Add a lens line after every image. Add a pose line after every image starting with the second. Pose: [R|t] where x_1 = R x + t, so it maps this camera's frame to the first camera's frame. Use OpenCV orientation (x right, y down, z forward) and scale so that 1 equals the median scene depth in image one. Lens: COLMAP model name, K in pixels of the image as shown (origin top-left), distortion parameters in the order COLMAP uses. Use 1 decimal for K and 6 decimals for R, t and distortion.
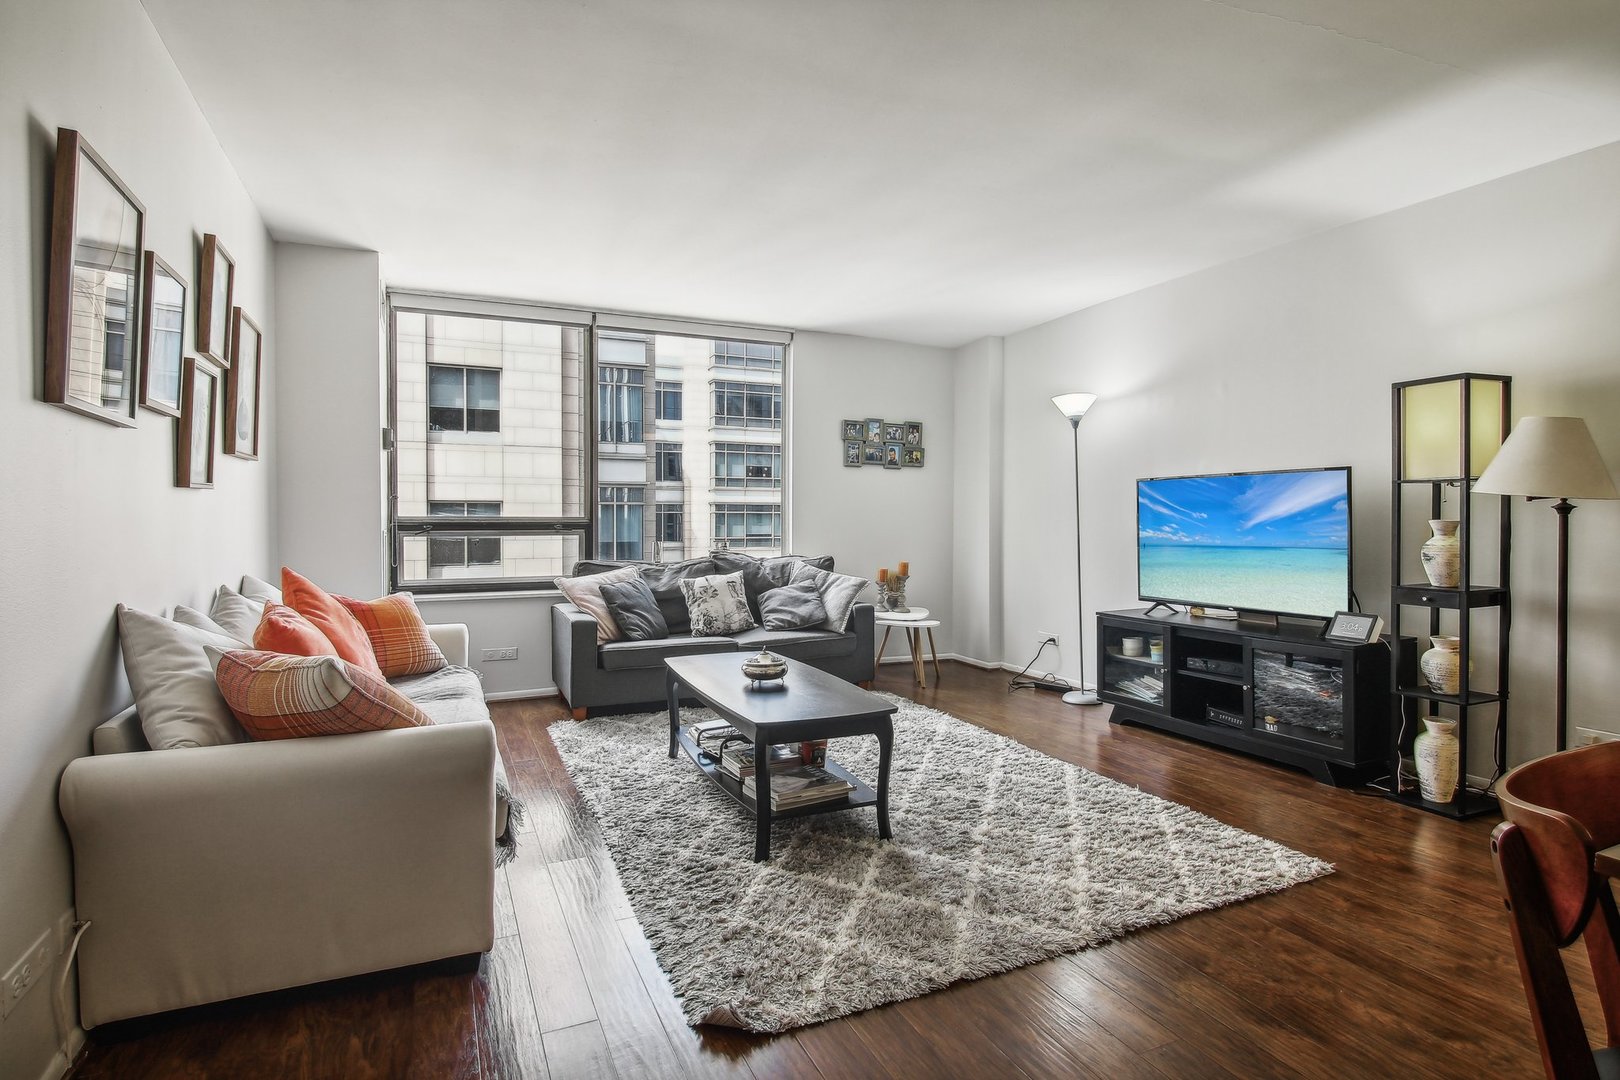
lens RADIAL K [[827.6, 0, 805.0], [0, 827.6, 525.1], [0, 0, 1]] dist [0.000450, -0.001258]
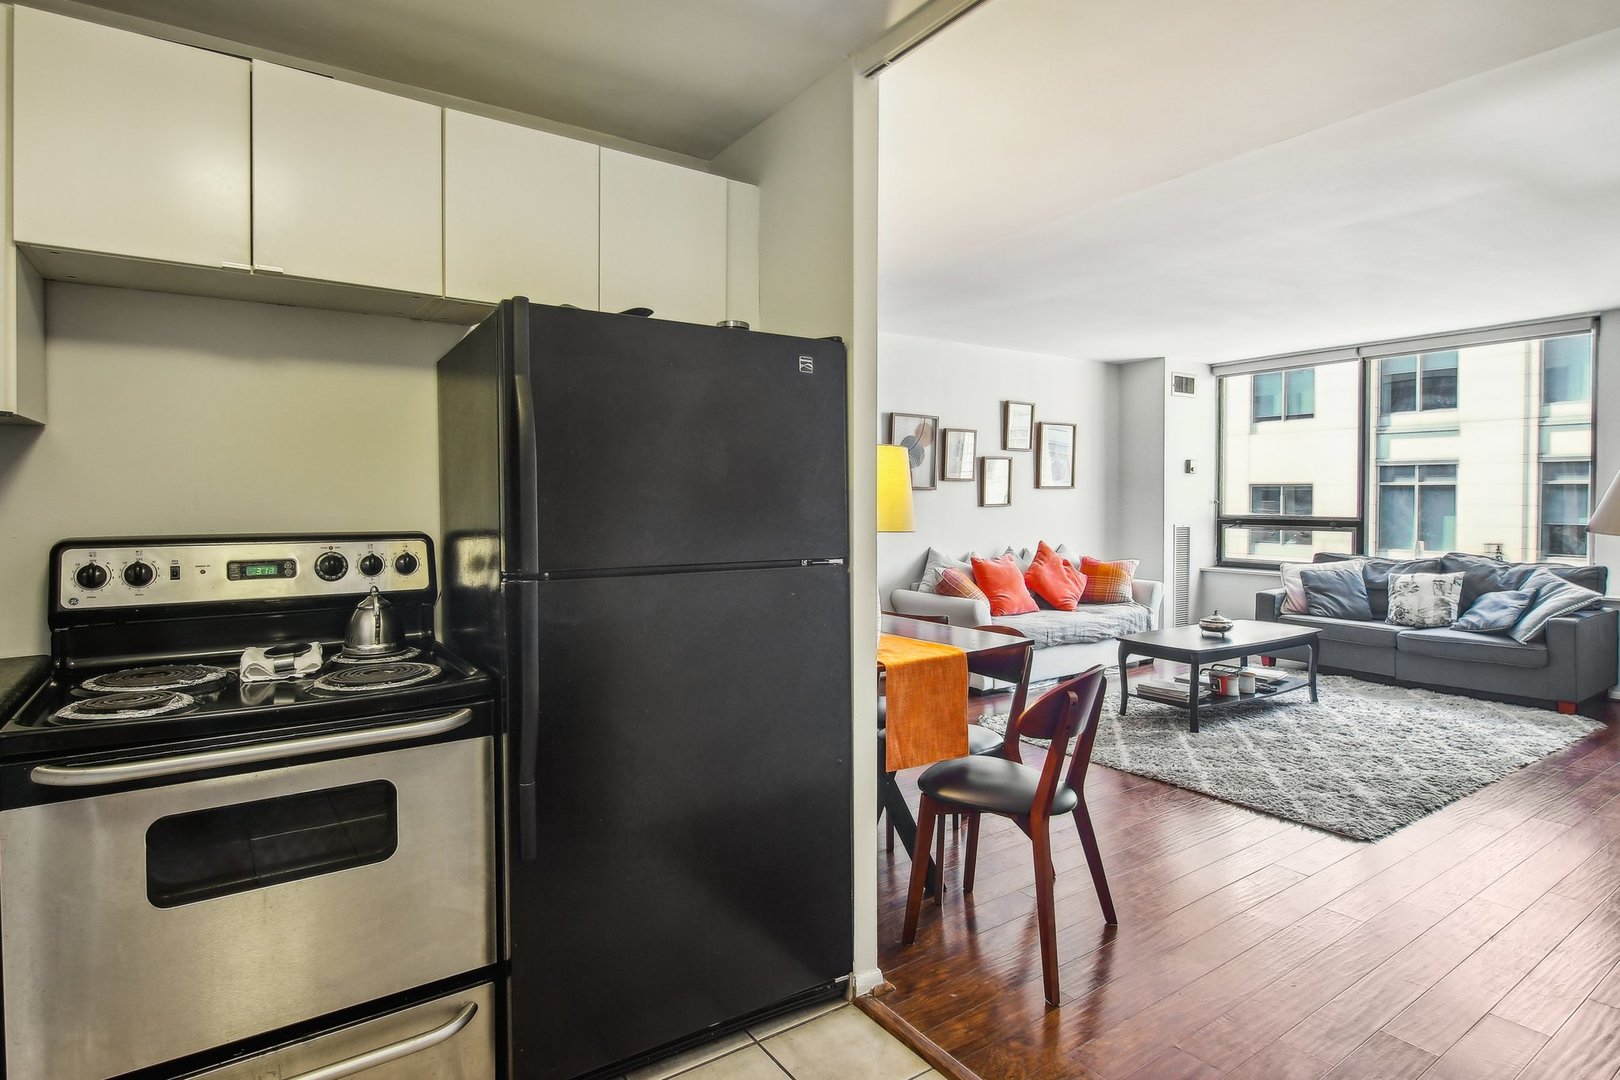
lens RADIAL K [[844.8, 0, 812.7], [0, 844.8, 519.8], [0, 0, 1]] dist [-0.000030, -0.002074]
pose [[0.180293, 0.025407, -0.983285, 0.977363], [-0.008373, 0.999670, 0.024295, -0.035200], [0.983577, 0.003853, 0.180446, 0.003172]]
